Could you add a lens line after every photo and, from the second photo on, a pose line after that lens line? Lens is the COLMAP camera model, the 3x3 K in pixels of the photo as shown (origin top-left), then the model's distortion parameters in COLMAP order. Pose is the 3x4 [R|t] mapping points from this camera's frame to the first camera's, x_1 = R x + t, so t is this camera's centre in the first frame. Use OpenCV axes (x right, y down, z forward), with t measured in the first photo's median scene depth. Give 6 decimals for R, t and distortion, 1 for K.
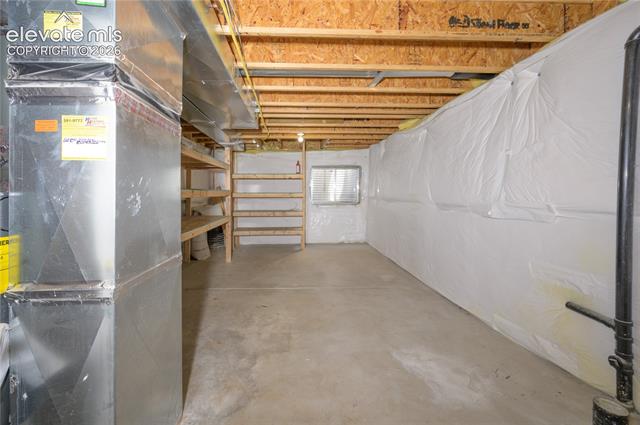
lens RADIAL K [[254.4, 0, 320.4], [0, 254.4, 197.2], [0, 0, 1]] dist [0.000095, -0.000464]
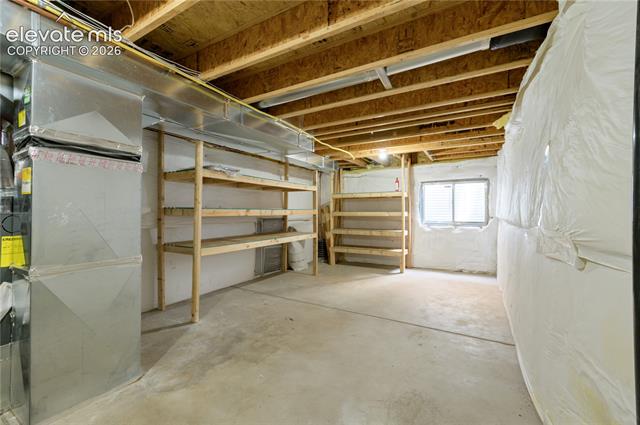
lens RADIAL K [[254.4, 0, 321.8], [0, 254.4, 210.2], [0, 0, 1]] dist [0.000095, -0.000464]
pose [[0.854986, -0.001853, -0.518648, 0.576909], [-0.009989, 0.999749, -0.020040, -0.007007], [0.518555, 0.022314, 0.854753, 0.199315]]
